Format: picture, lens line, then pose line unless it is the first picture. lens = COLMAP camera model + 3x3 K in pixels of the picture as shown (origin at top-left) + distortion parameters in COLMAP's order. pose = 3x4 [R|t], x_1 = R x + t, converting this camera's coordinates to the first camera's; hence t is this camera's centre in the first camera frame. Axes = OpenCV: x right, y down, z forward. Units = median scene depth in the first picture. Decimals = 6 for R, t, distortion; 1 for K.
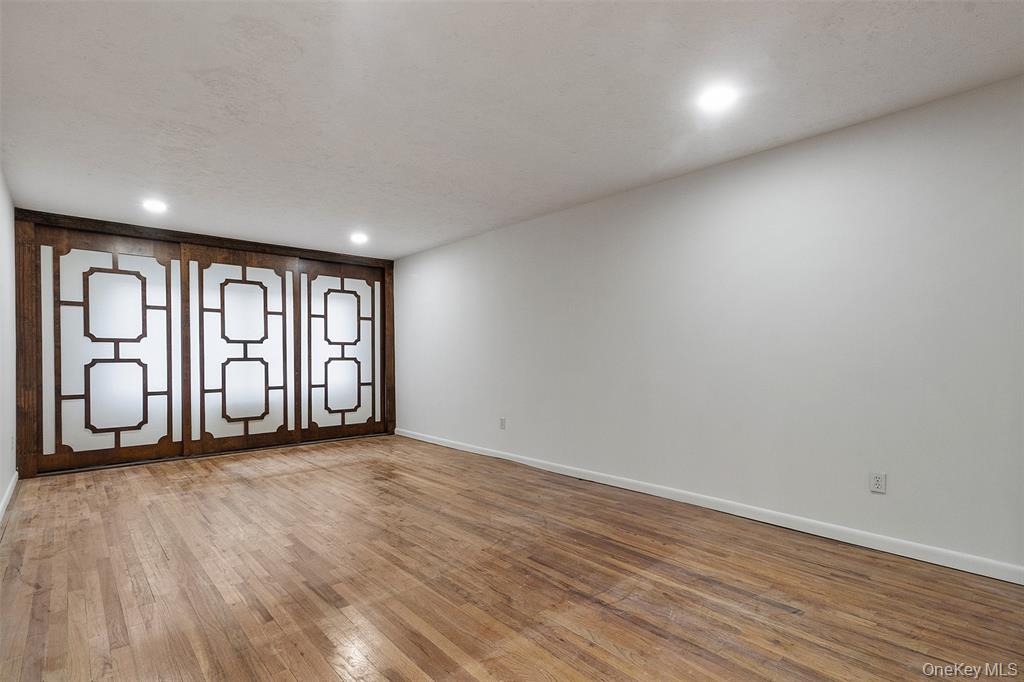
lens RADIAL K [[488.4, 0, 512.8], [0, 488.4, 356.7], [0, 0, 1]] dist [0.006095, -0.000076]
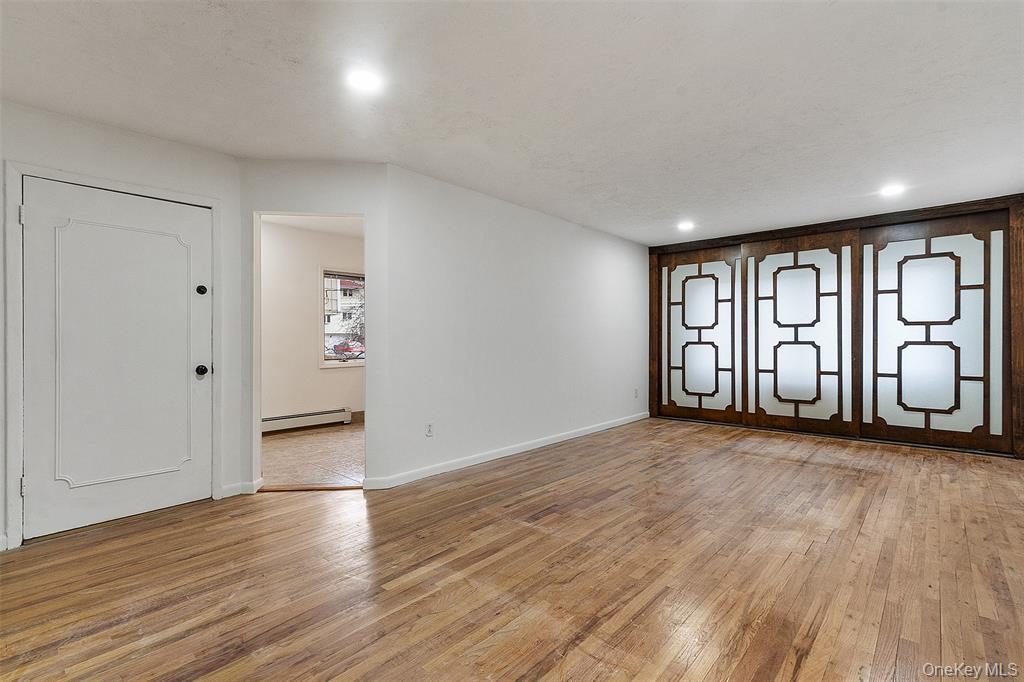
lens RADIAL K [[475.0, 0, 519.6], [0, 475.0, 343.6], [0, 0, 1]] dist [-0.001500, 0.000062]
pose [[0.116893, 0.009006, -0.993104, 0.414163], [0.000812, 0.999958, 0.009163, -0.002805], [0.993144, -0.001878, 0.116881, 0.346966]]
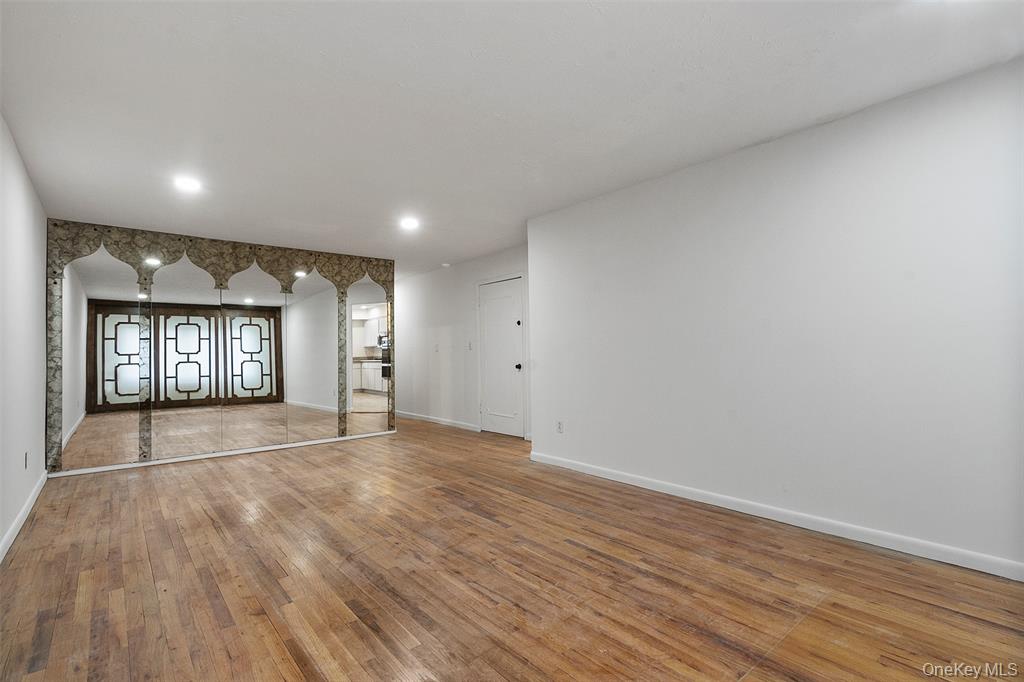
lens RADIAL K [[488.4, 0, 512.8], [0, 488.4, 356.7], [0, 0, 1]] dist [0.006095, -0.000076]
pose [[-0.998974, 0.018587, 0.041296, -0.308010], [0.019260, 0.999687, 0.015954, -0.004607], [-0.040986, 0.016733, -0.999020, 1.200409]]
